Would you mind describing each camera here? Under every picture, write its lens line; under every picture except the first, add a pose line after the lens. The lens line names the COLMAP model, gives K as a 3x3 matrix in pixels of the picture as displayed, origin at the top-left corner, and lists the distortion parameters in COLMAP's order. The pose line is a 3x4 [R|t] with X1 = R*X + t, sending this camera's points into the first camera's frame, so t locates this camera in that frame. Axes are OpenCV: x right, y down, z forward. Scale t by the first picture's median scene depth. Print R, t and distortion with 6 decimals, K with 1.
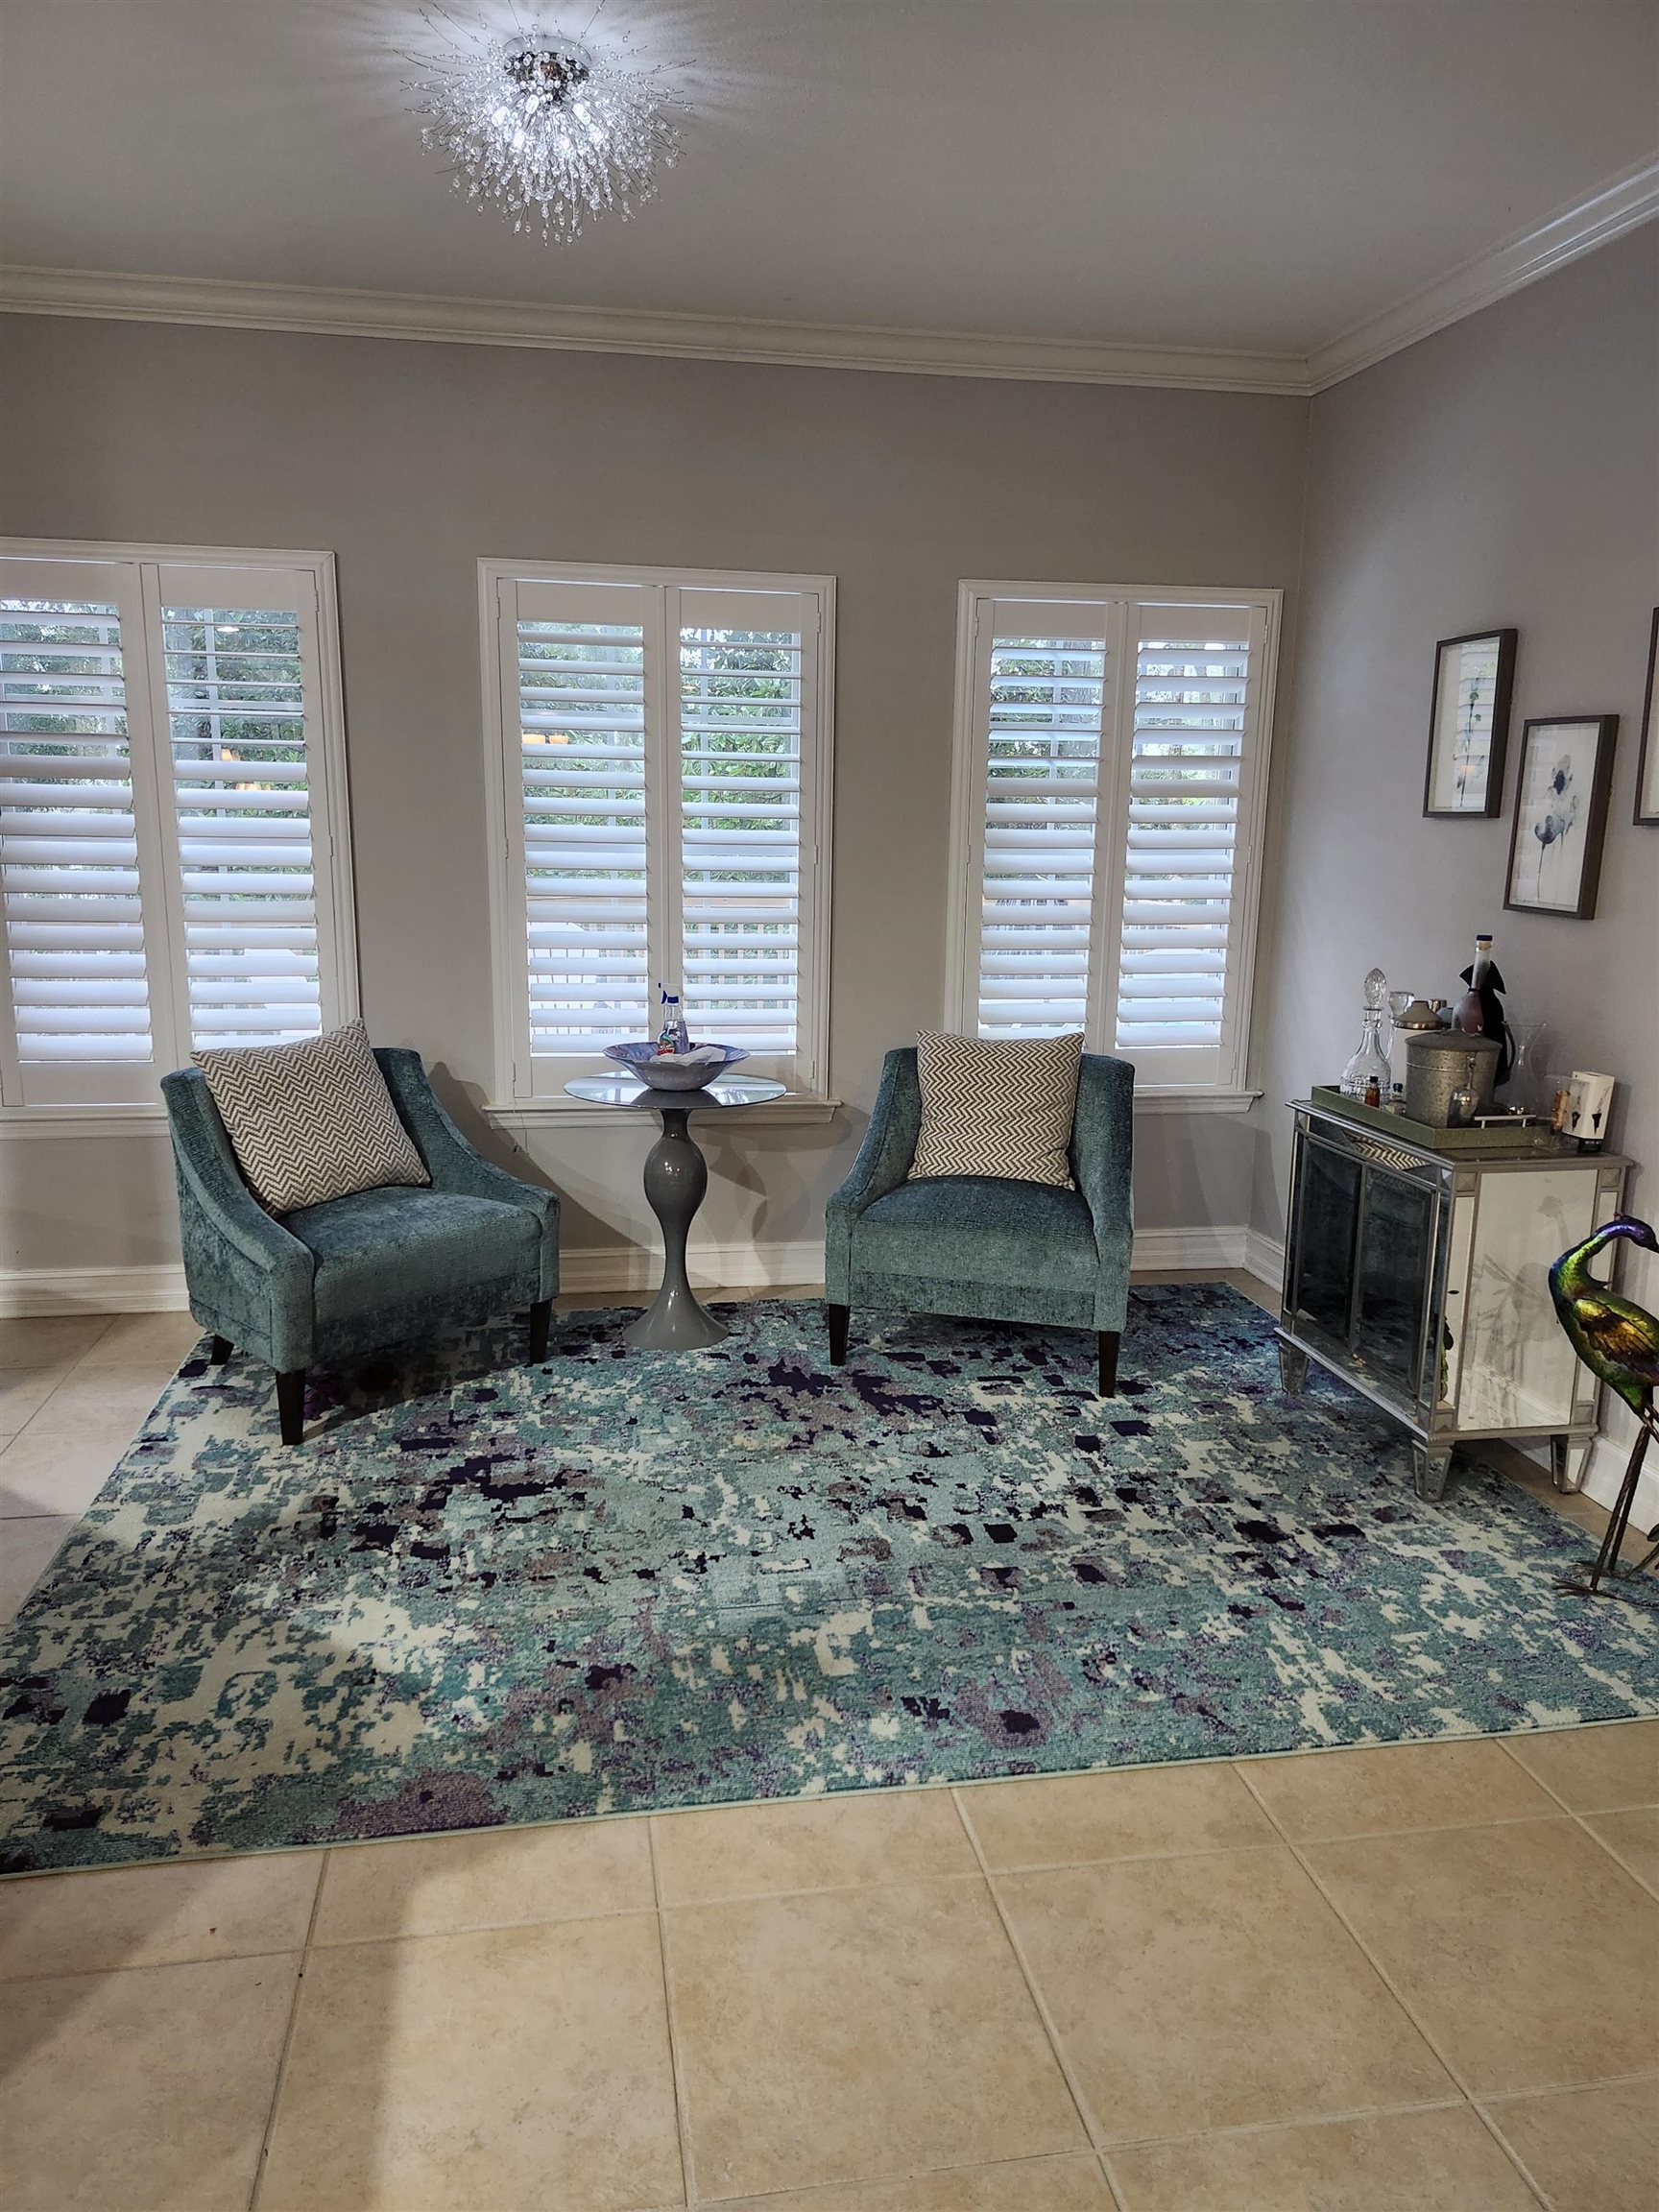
lens RADIAL K [[1538.6, 0, 834.2], [0, 1538.6, 1113.4], [0, 0, 1]] dist [0.066284, -0.058730]
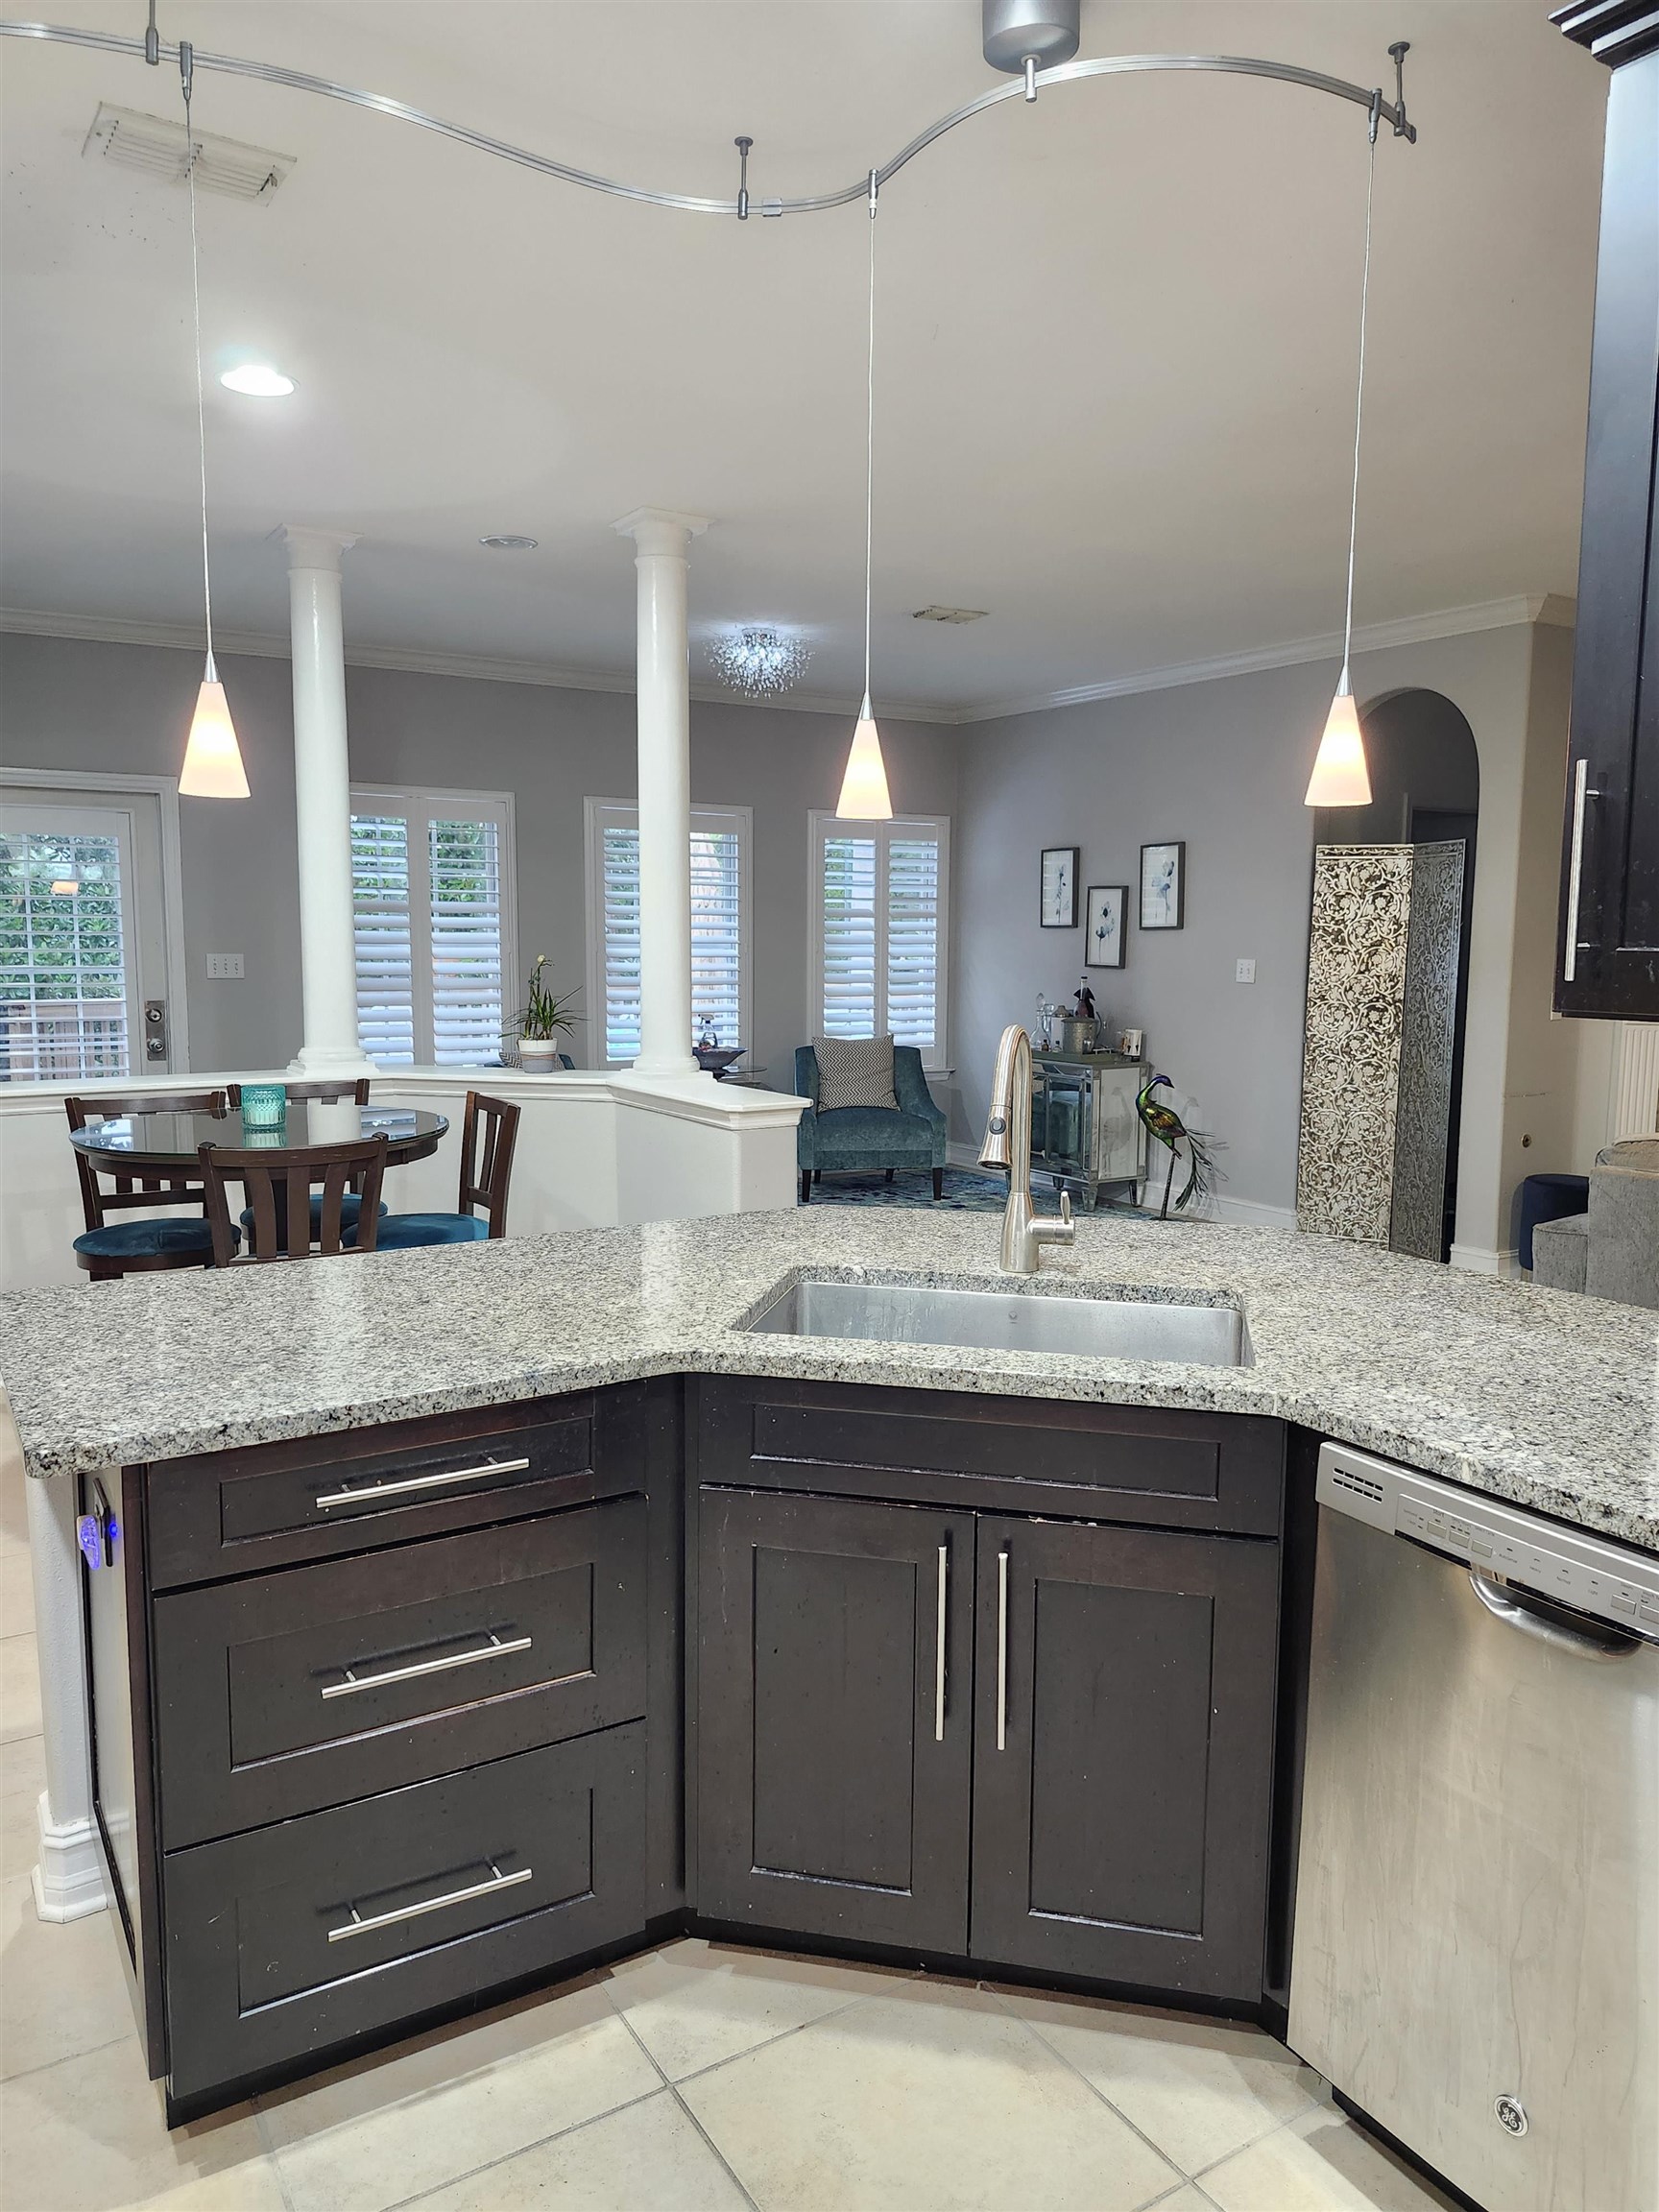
lens RADIAL K [[1538.6, 0, 839.4], [0, 1538.6, 1106.9], [0, 0, 1]] dist [0.066284, -0.058730]
pose [[0.924240, -0.050592, 0.378446, -0.807635], [0.080706, 0.994673, -0.064128, 0.199365], [-0.373186, 0.089812, 0.923399, -0.986872]]
